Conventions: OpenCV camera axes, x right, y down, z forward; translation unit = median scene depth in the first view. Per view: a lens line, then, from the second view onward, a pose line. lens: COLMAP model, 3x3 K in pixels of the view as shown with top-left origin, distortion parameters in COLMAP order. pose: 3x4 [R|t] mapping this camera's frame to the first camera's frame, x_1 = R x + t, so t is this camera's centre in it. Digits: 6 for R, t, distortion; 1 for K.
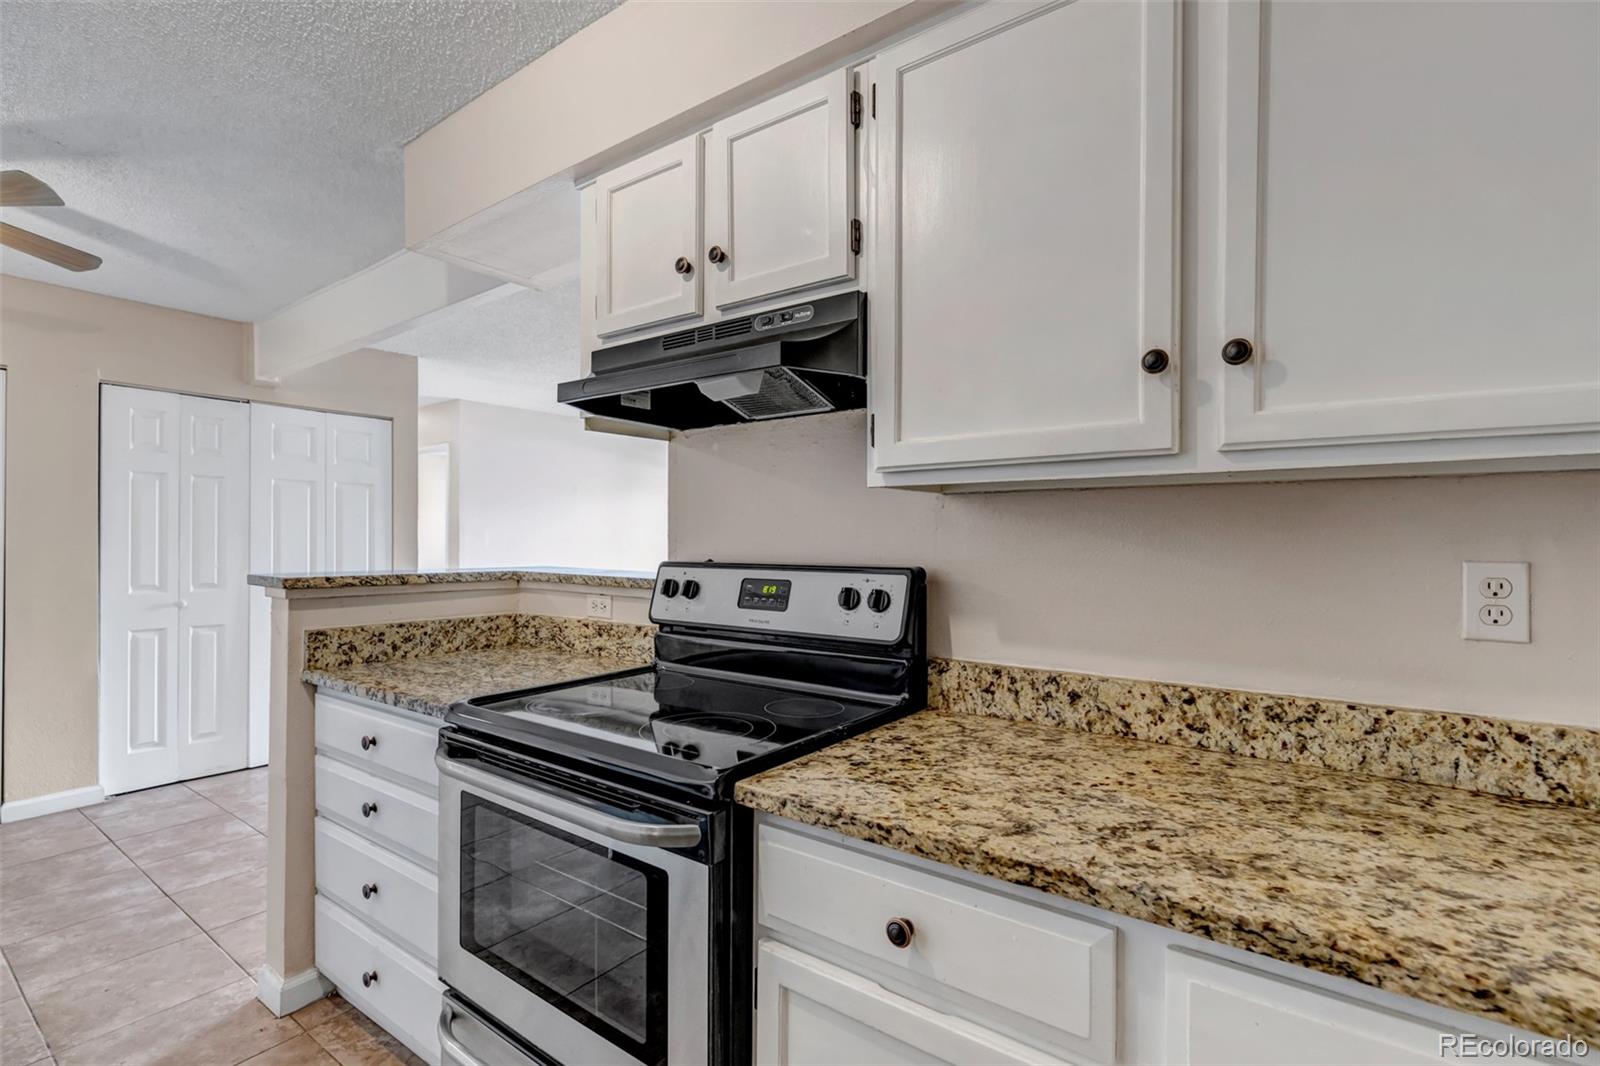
lens RADIAL K [[734.8, 0, 784.1], [0, 734.8, 538.0], [0, 0, 1]] dist [0.002541, 0.001354]
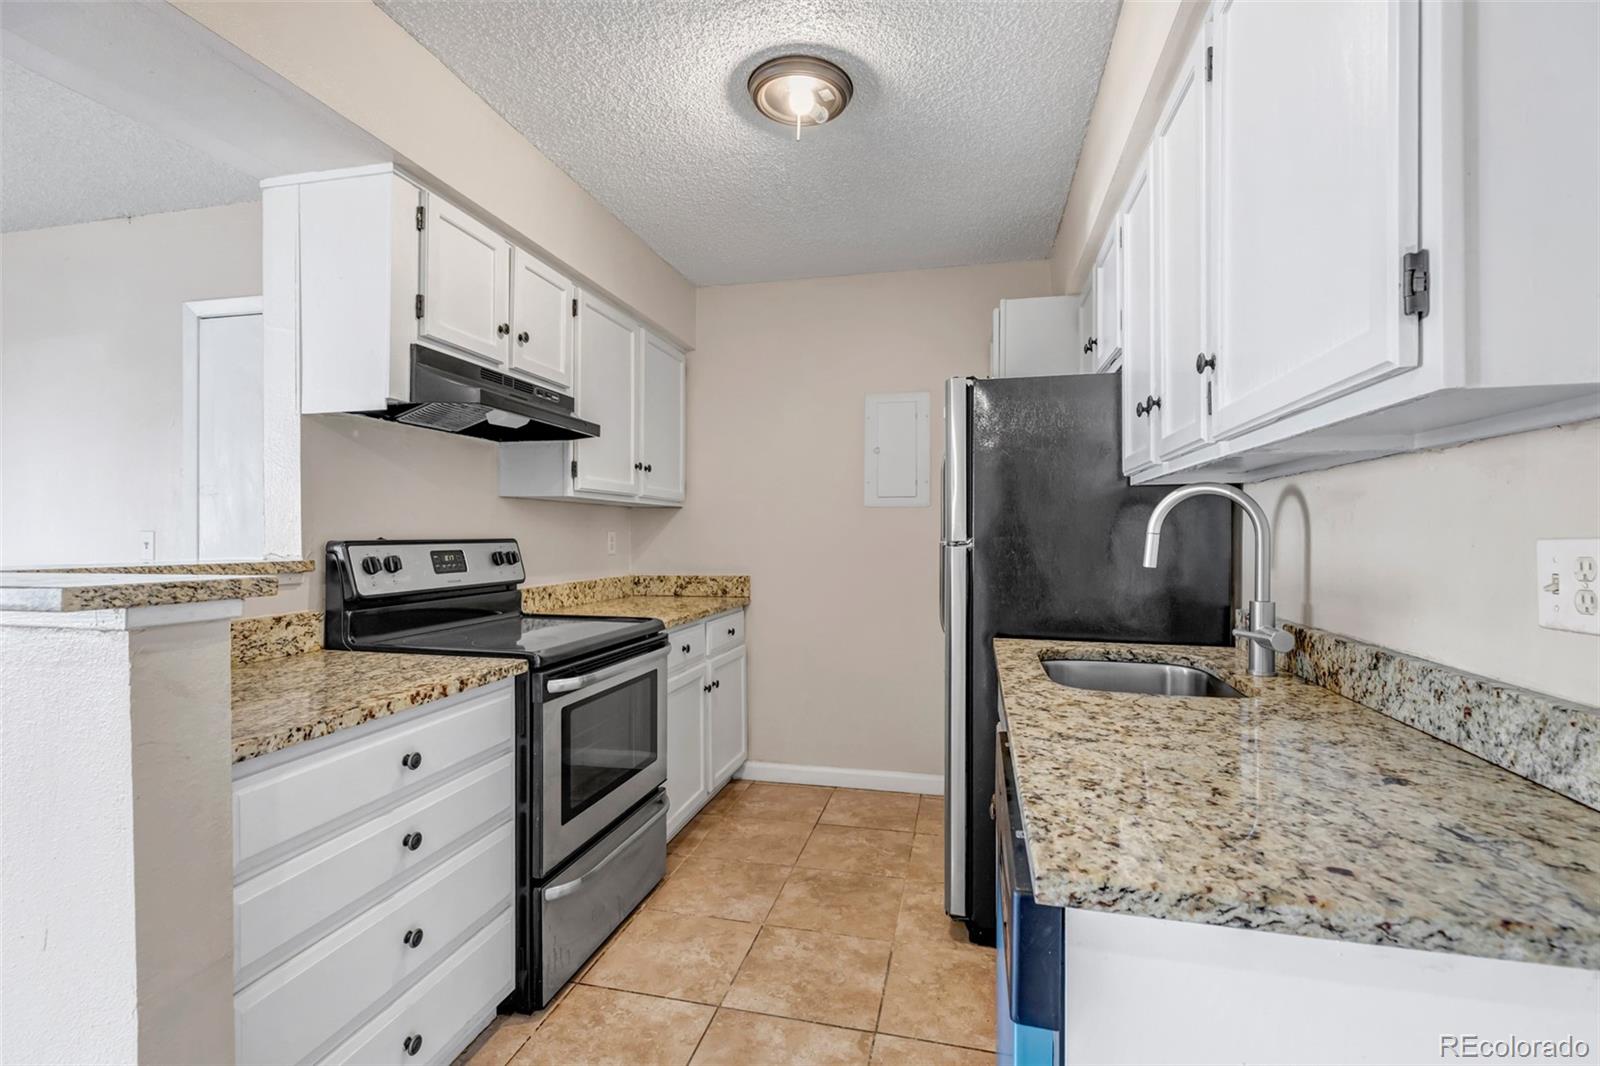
lens RADIAL K [[734.8, 0, 799.9], [0, 734.8, 536.1], [0, 0, 1]] dist [0.002541, 0.001354]
pose [[-0.398972, -0.004404, 0.916953, -1.499312], [-0.001126, 0.999990, 0.004313, 0.022702], [-0.916963, 0.000688, -0.398973, 0.933220]]
